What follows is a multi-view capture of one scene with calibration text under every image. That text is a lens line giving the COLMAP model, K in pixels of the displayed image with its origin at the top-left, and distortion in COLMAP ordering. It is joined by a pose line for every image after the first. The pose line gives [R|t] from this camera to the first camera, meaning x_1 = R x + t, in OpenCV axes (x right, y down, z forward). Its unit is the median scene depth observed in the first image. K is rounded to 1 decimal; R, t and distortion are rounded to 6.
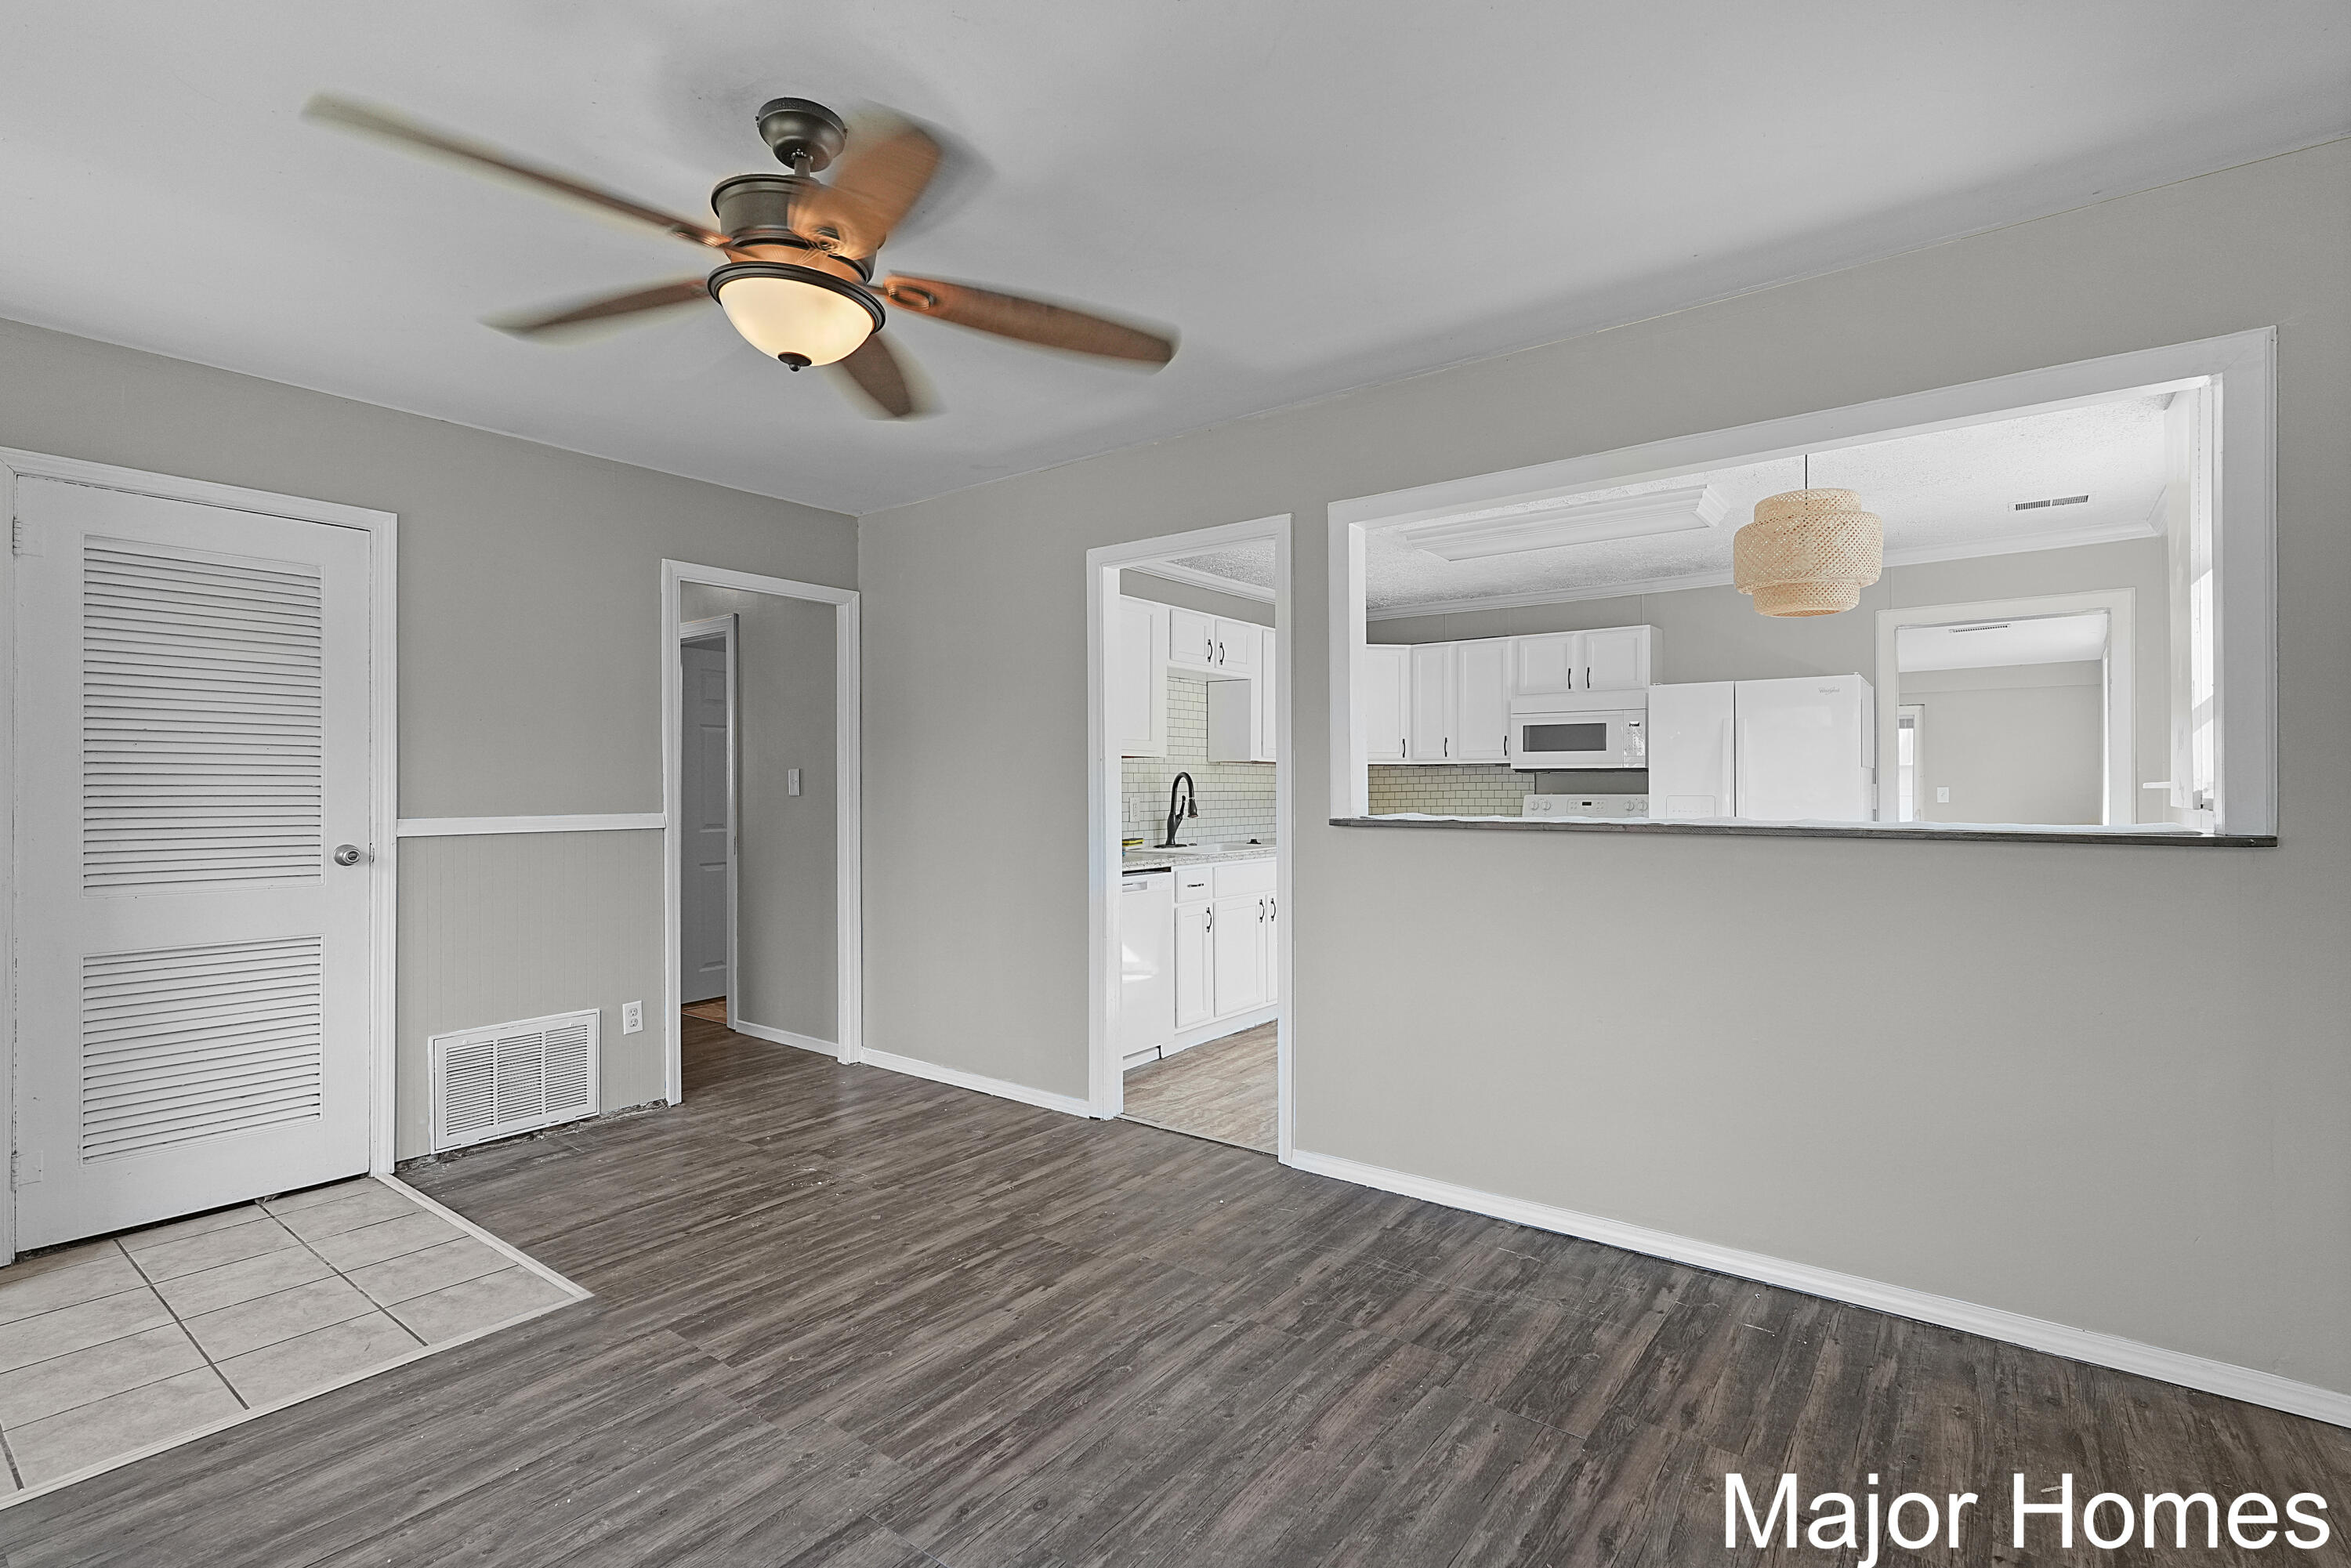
lens RADIAL K [[1072.9, 0, 1181.6], [0, 1072.9, 791.7], [0, 0, 1]] dist [0.003509, 0.000071]
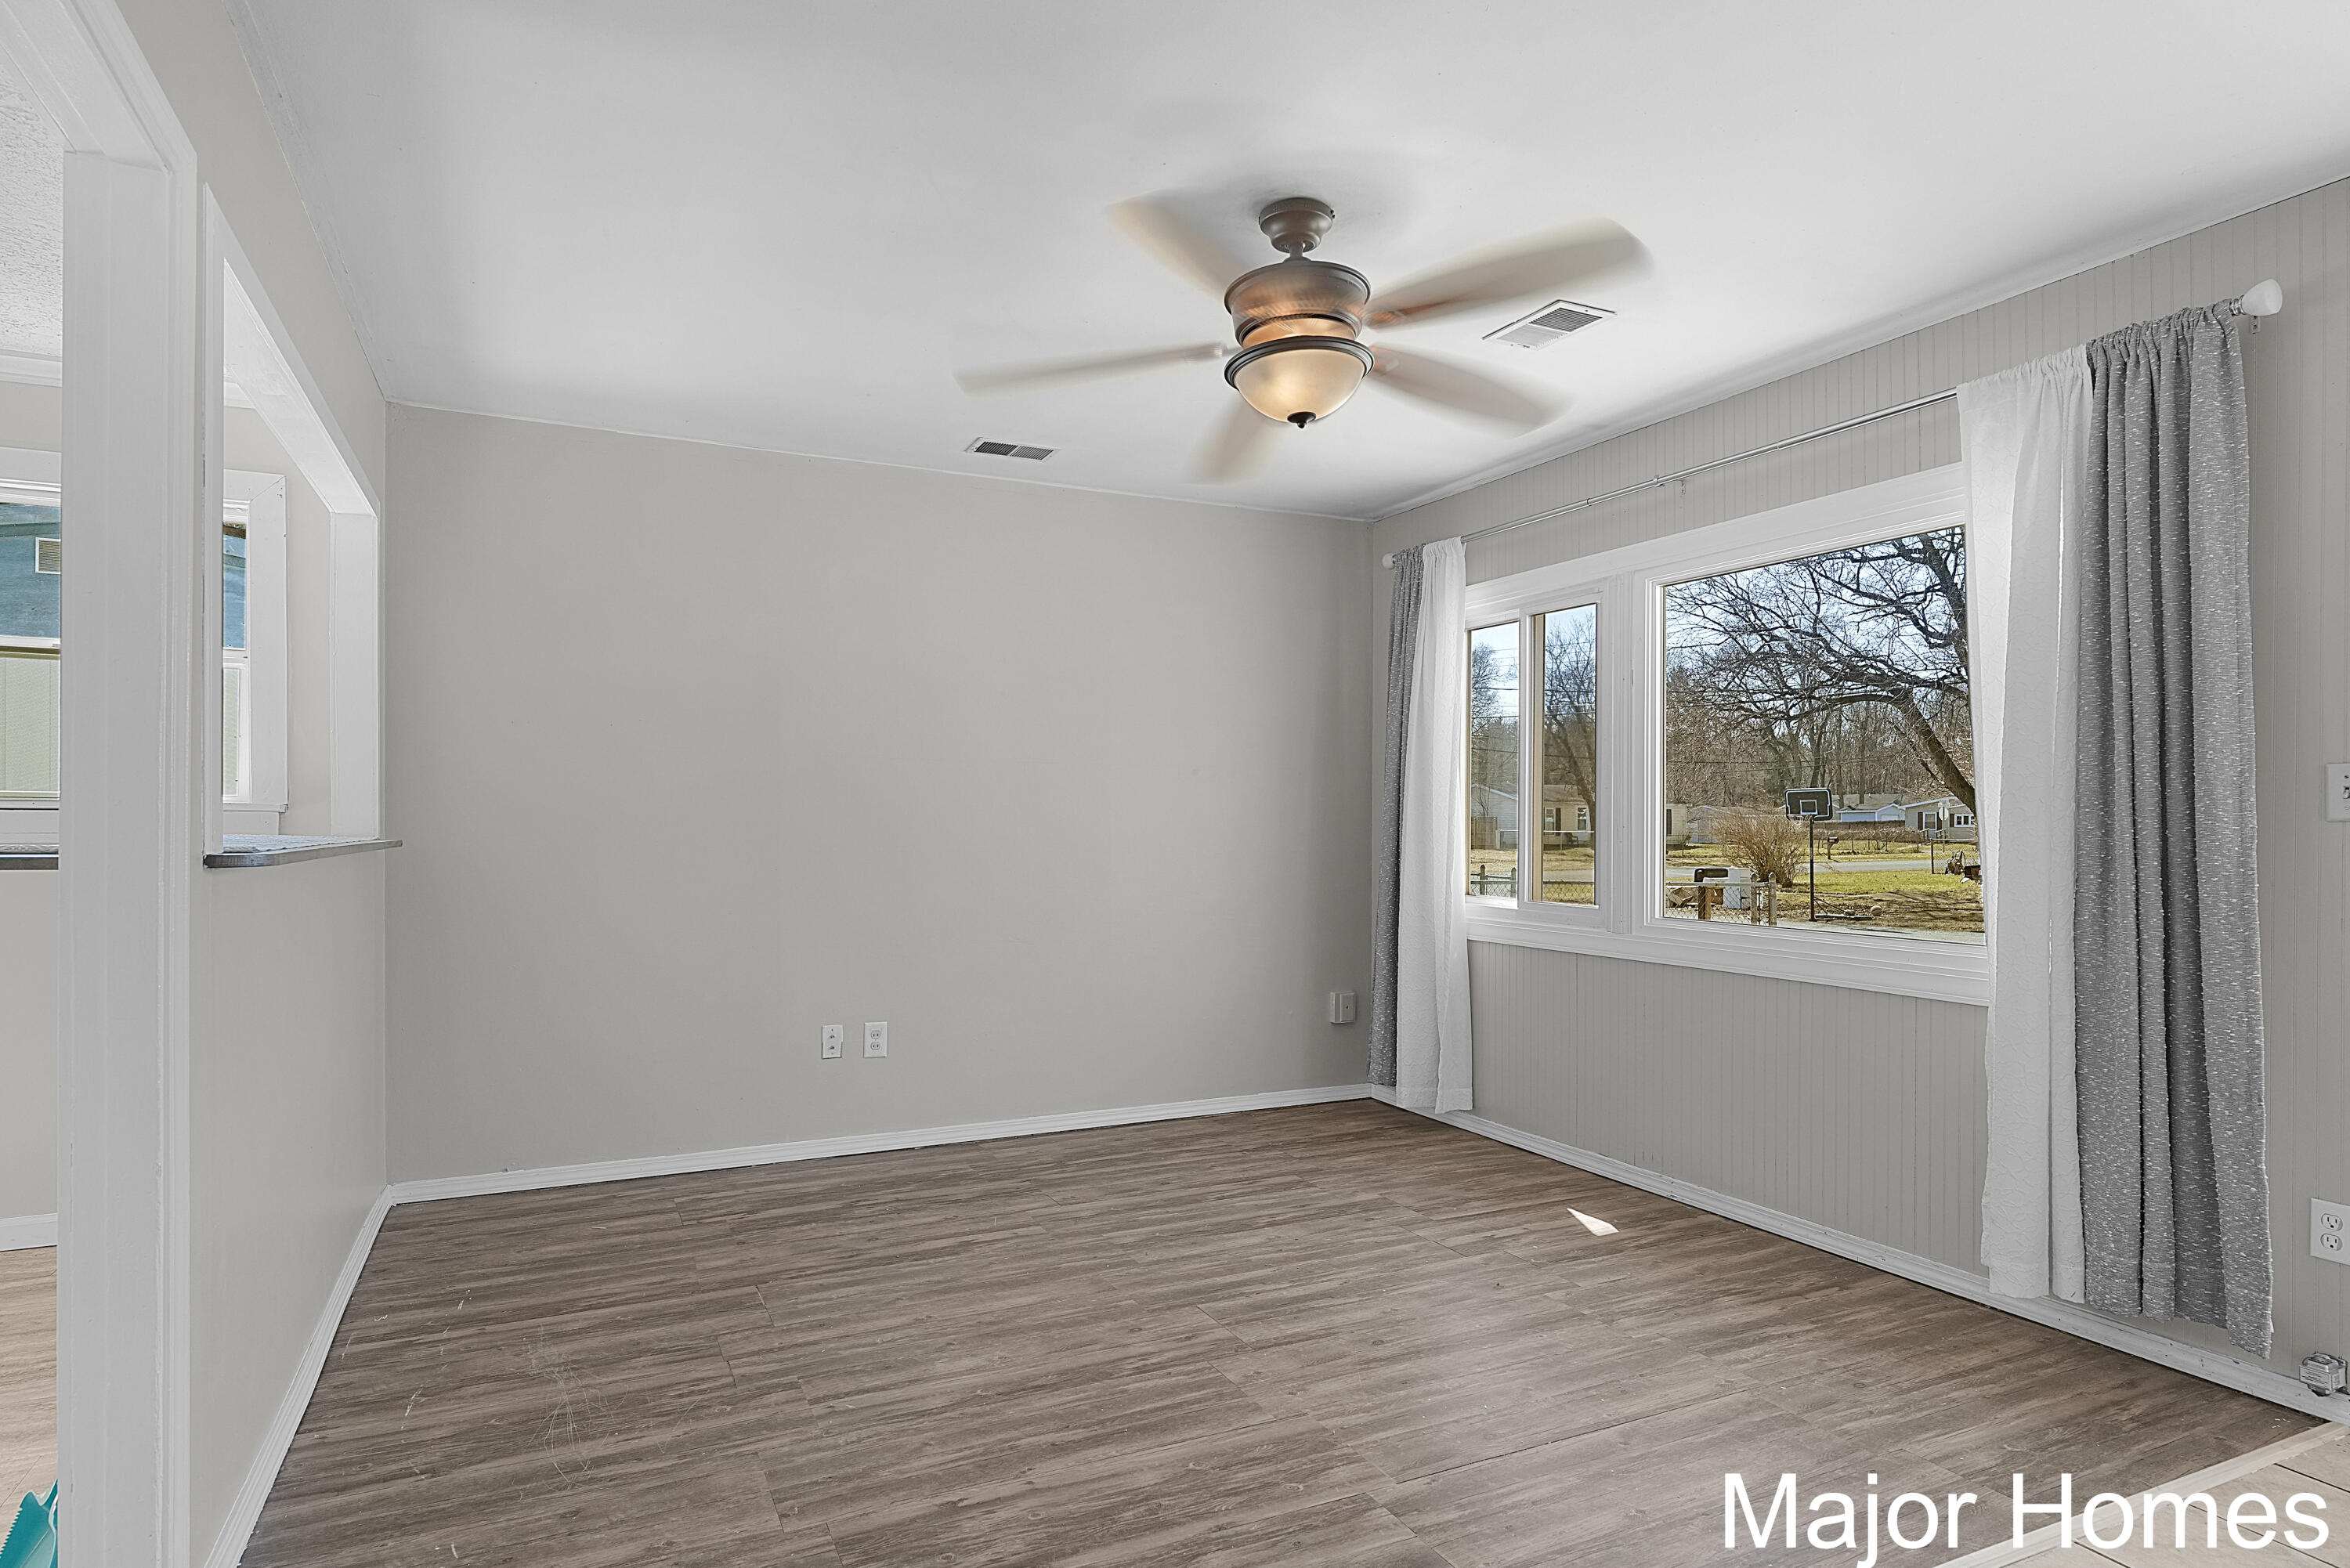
lens RADIAL K [[1318.8, 0, 1172.2], [0, 1318.8, 795.2], [0, 0, 1]] dist [-0.000835, -0.000222]
pose [[-0.888856, 0.011390, 0.458045, -0.732873], [0.003239, 0.999822, -0.018576, 0.016049], [-0.458175, -0.015028, -0.888735, 1.920362]]
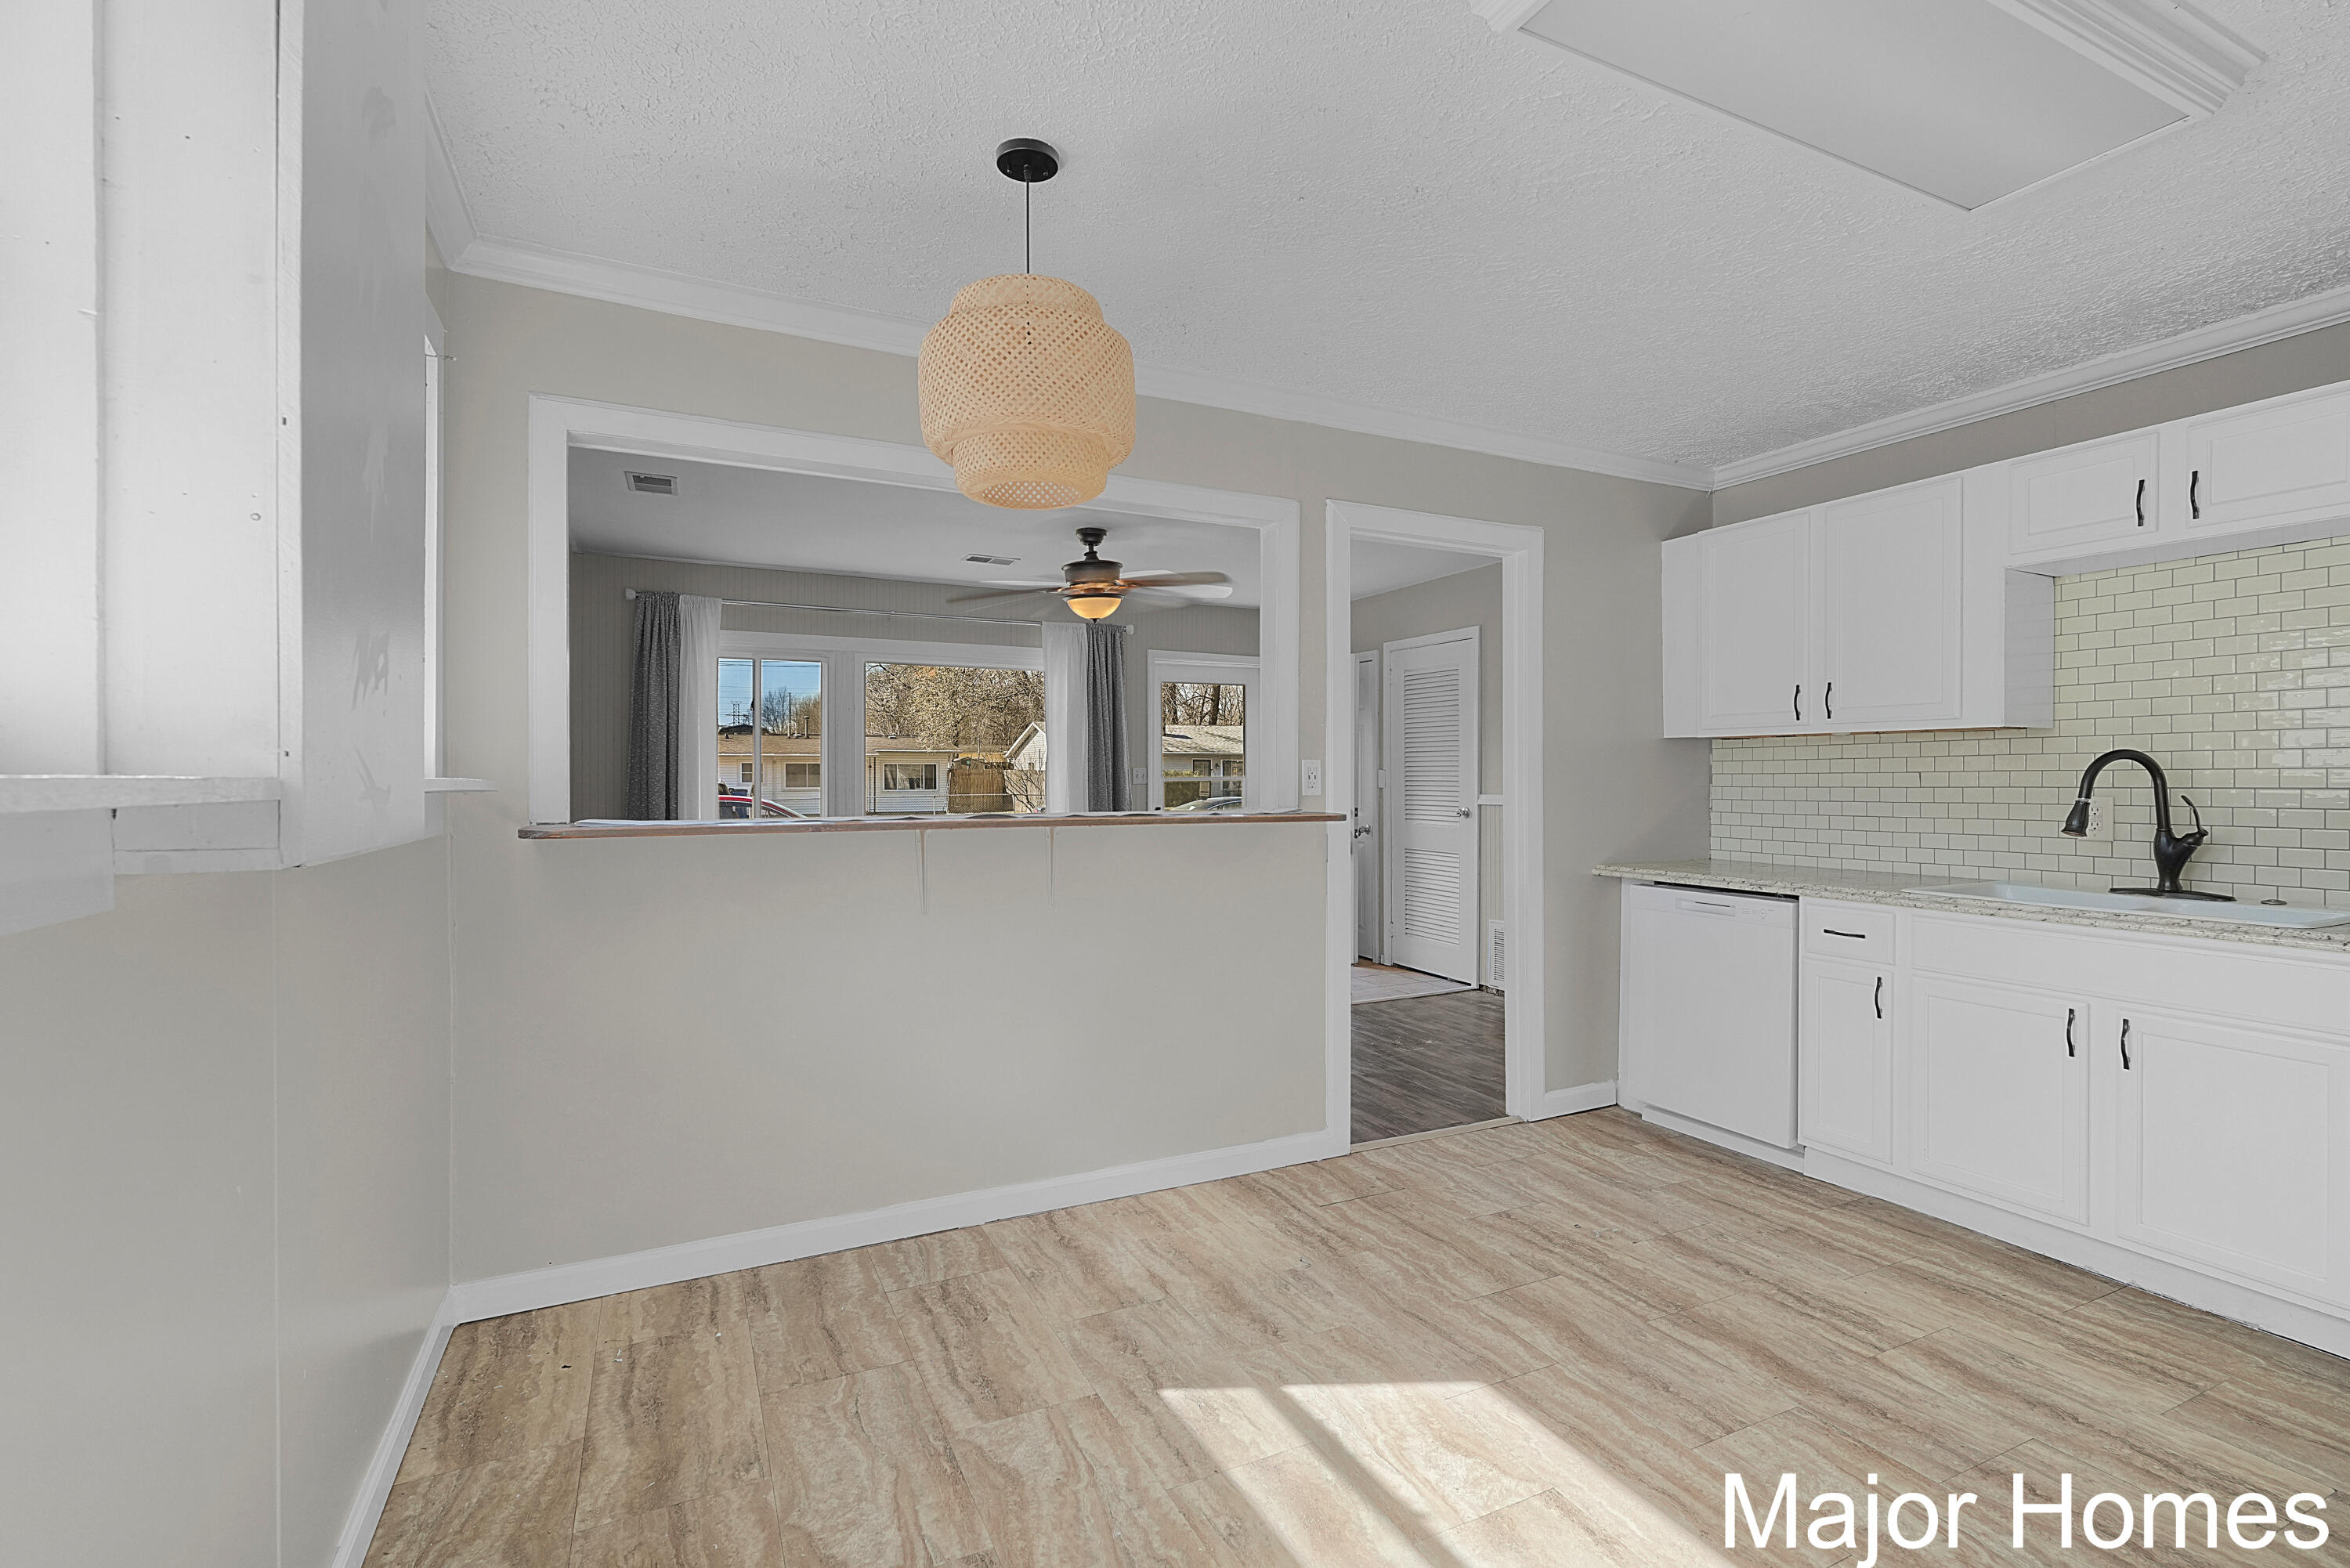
lens RADIAL K [[1072.4, 0, 1184.1], [0, 1072.4, 777.5], [0, 0, 1]] dist [0.003509, 0.000071]
pose [[-0.450633, 0.008022, -0.892673, 1.565367], [0.004926, 0.999967, 0.006500, -0.023613], [0.892696, -0.001468, -0.450658, 1.941120]]
